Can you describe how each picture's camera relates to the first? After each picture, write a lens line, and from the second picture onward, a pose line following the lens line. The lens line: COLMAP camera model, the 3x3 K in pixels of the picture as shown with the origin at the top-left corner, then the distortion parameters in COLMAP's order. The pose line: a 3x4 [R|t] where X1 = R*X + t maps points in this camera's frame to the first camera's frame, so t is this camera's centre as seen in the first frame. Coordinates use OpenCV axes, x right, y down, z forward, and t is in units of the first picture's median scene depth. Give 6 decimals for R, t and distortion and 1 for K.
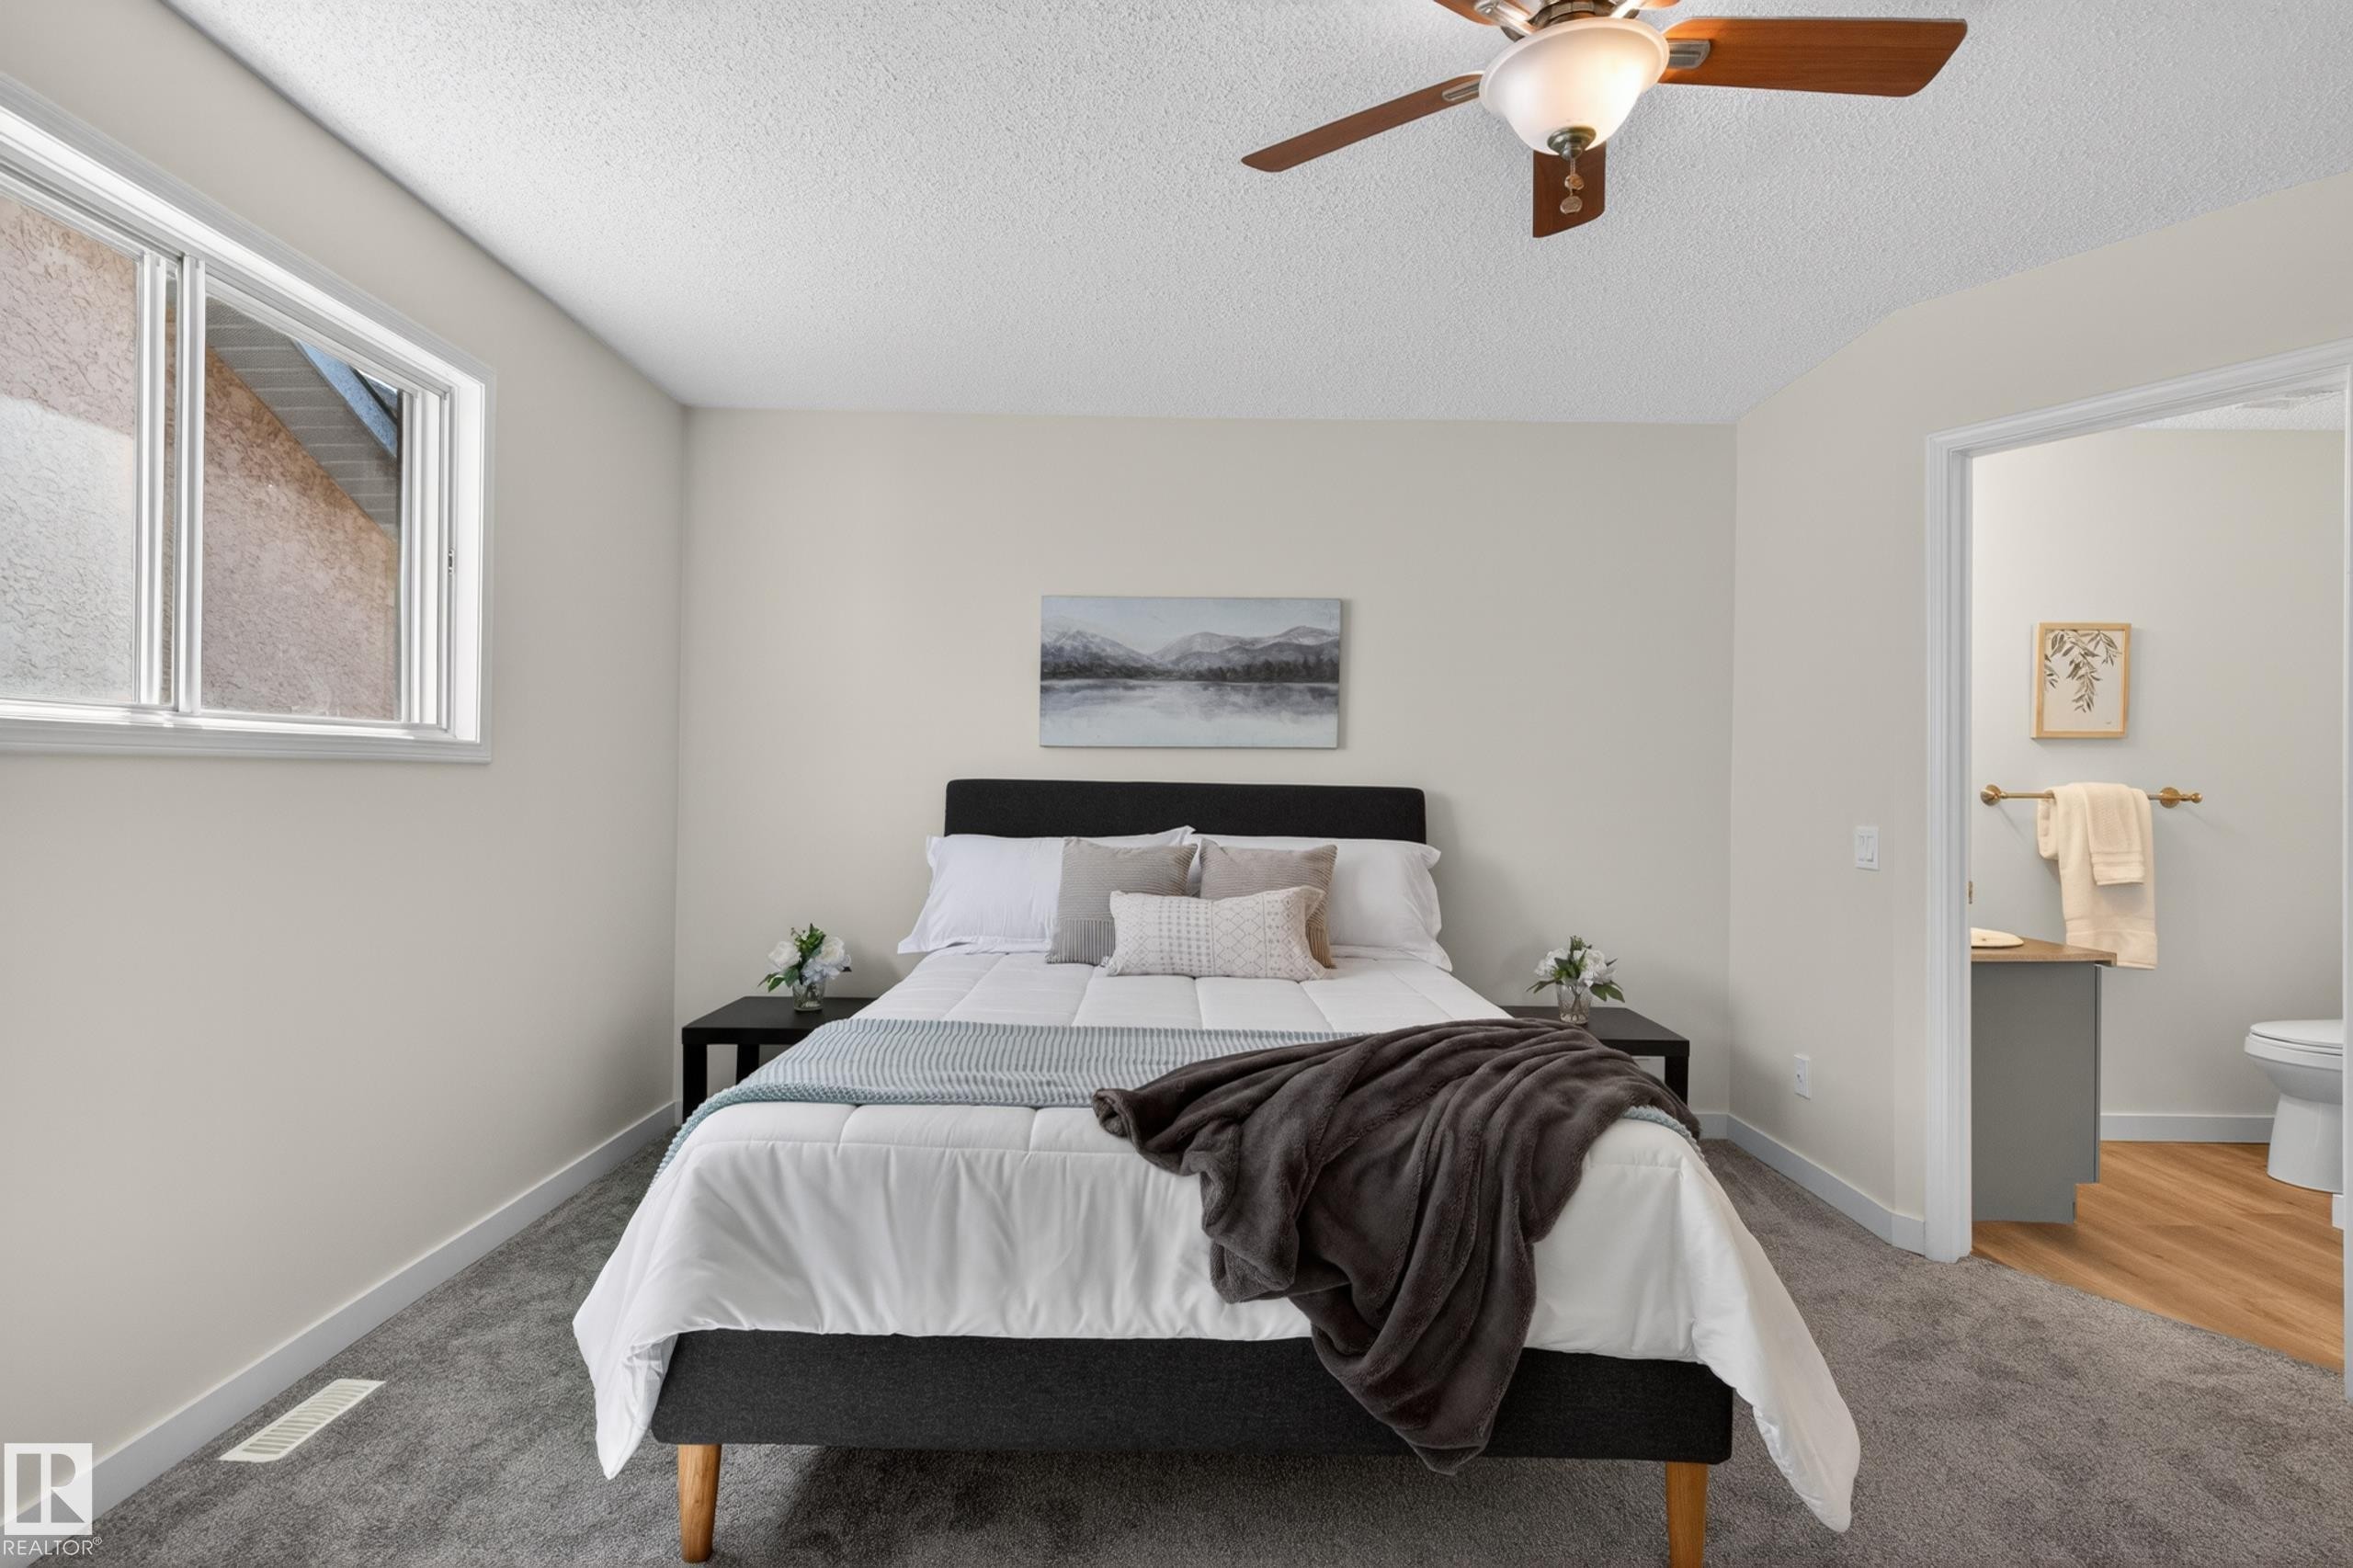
lens RADIAL K [[1150.1, 0, 1174.1], [0, 1150.1, 750.8], [0, 0, 1]] dist [0.033121, -0.016289]
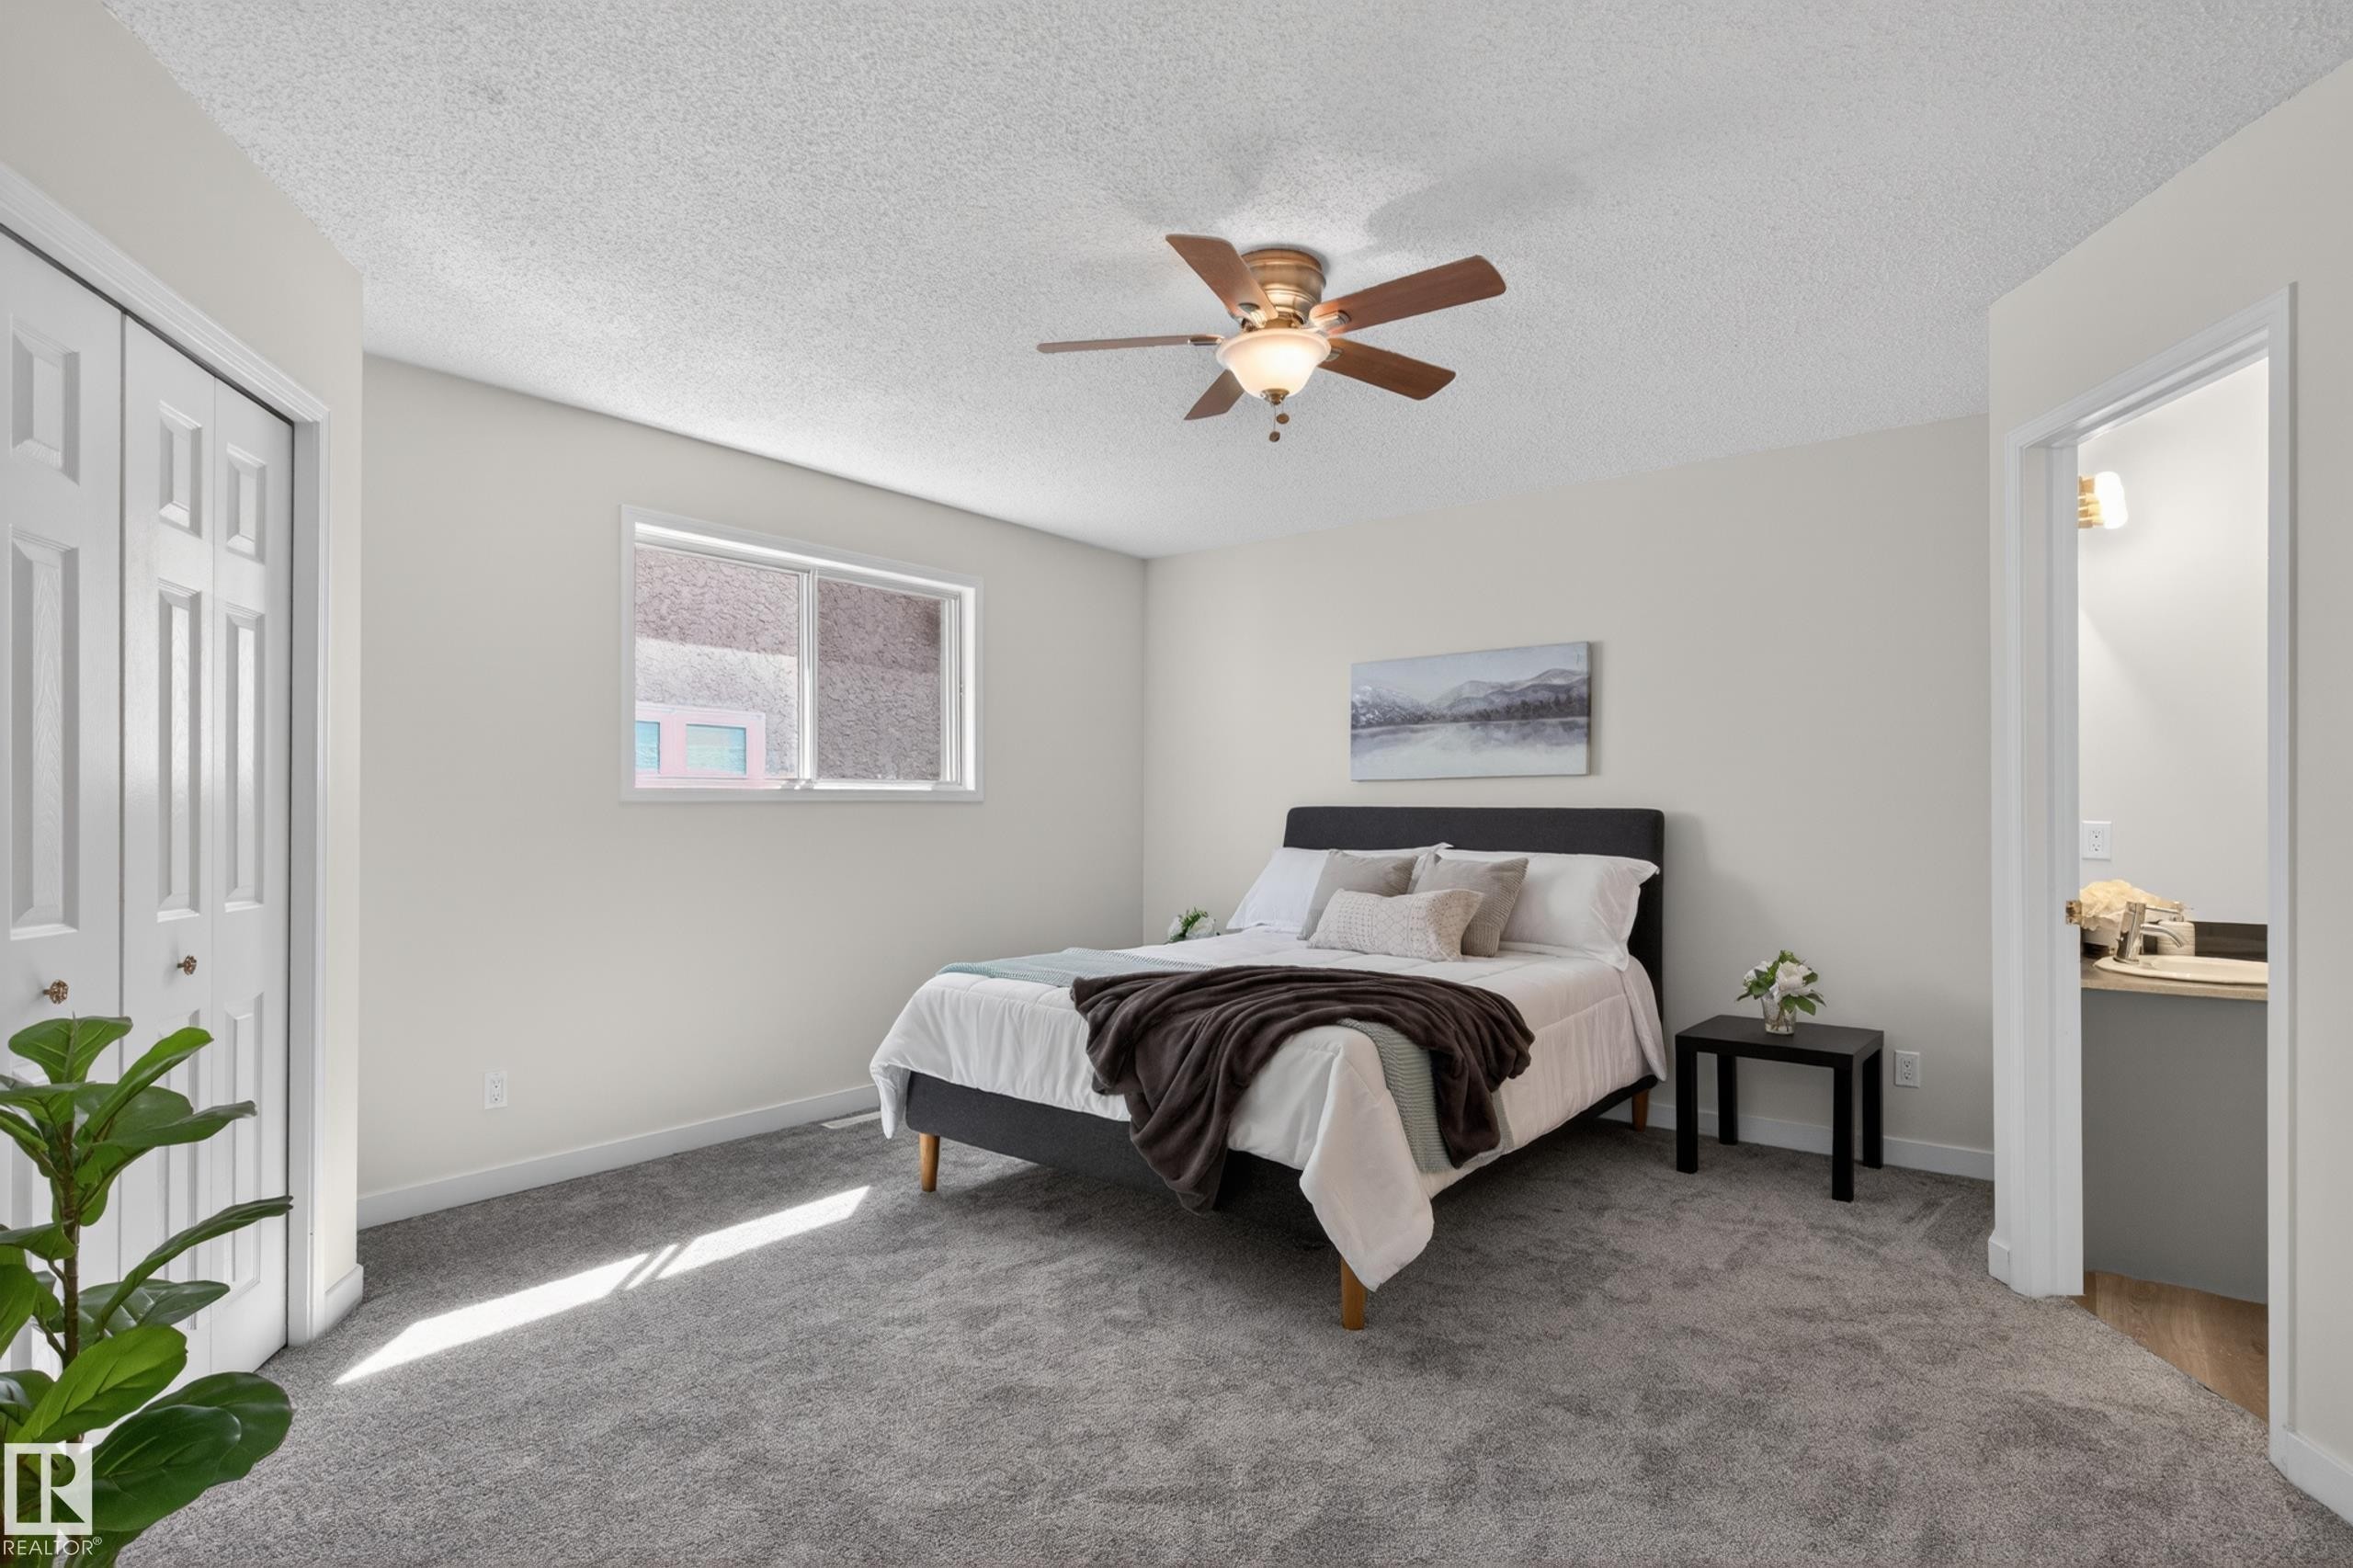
lens RADIAL K [[1168.0, 0, 1170.8], [0, 1168.0, 773.6], [0, 0, 1]] dist [0.038192, -0.025313]
pose [[0.775444, -0.035294, -0.630429, 0.618919], [0.028809, 0.999374, -0.020513, 0.009983], [0.630758, -0.002256, 0.775976, -0.160038]]
